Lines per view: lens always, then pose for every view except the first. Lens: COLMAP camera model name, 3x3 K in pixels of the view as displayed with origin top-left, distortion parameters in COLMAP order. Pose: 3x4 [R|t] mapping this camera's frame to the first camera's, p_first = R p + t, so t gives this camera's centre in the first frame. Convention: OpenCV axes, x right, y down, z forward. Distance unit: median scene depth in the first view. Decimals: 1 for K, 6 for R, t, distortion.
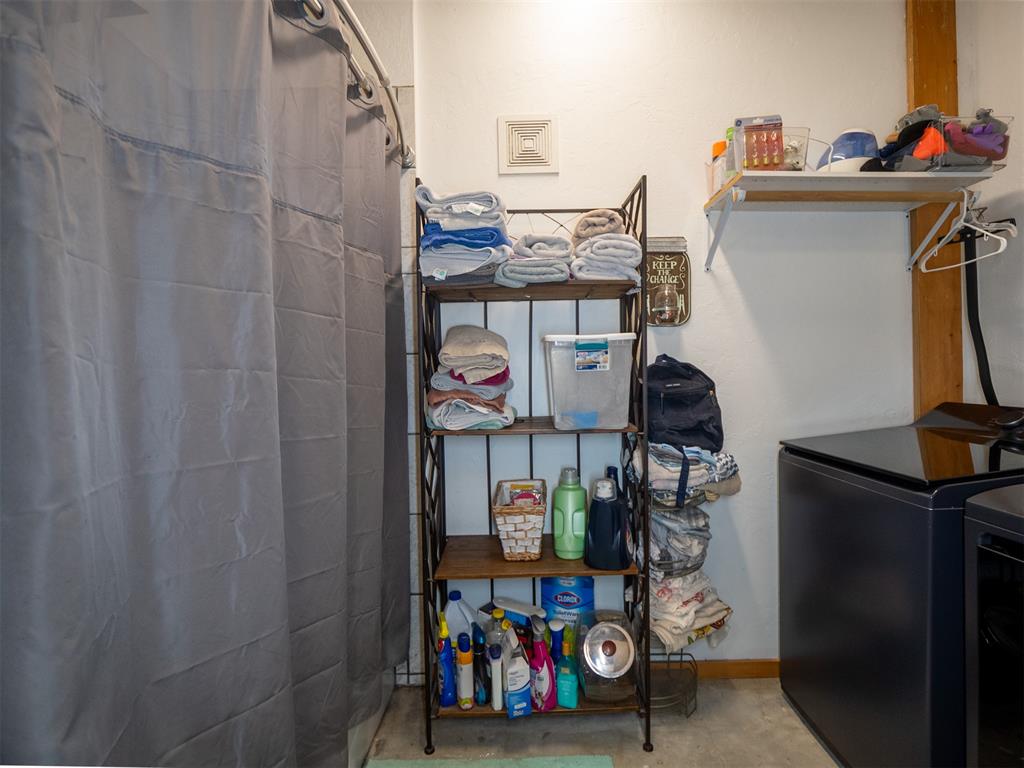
lens RADIAL K [[506.5, 0, 525.3], [0, 506.5, 372.9], [0, 0, 1]] dist [-0.005076, -0.006511]
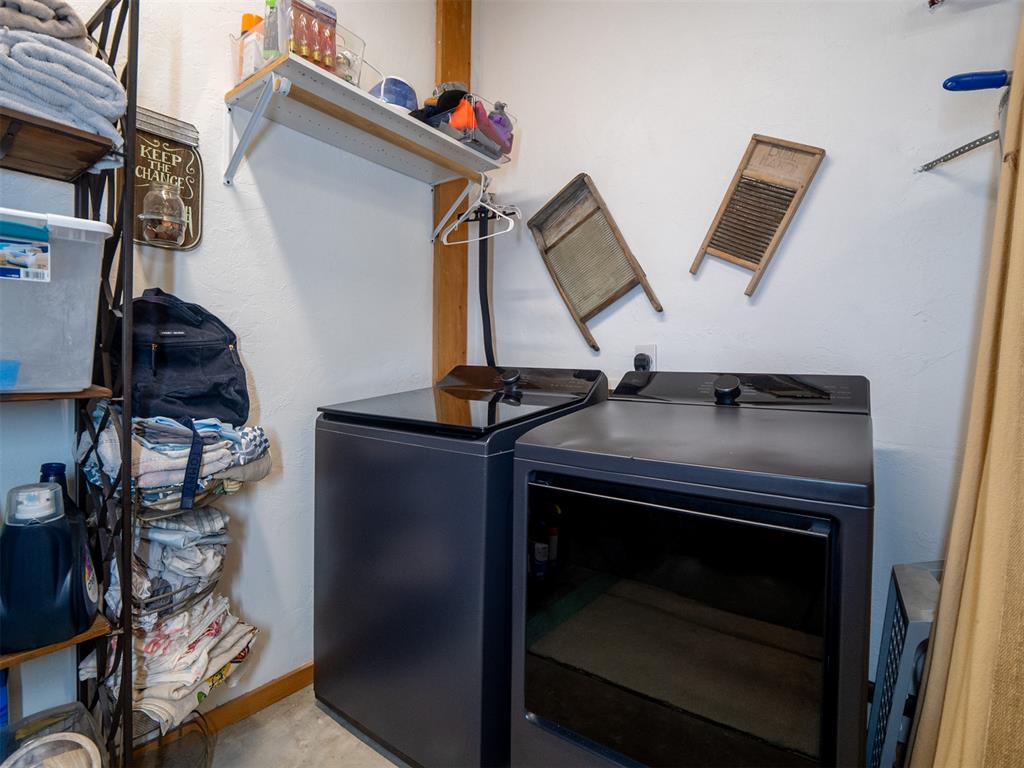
lens RADIAL K [[506.5, 0, 525.3], [0, 506.5, 372.9], [0, 0, 1]] dist [-0.005076, -0.006511]
pose [[0.597302, 0.007402, 0.801982, 0.034966], [-0.024334, 0.999664, 0.008897, 0.066193], [-0.801647, -0.024830, 0.597282, 0.236501]]
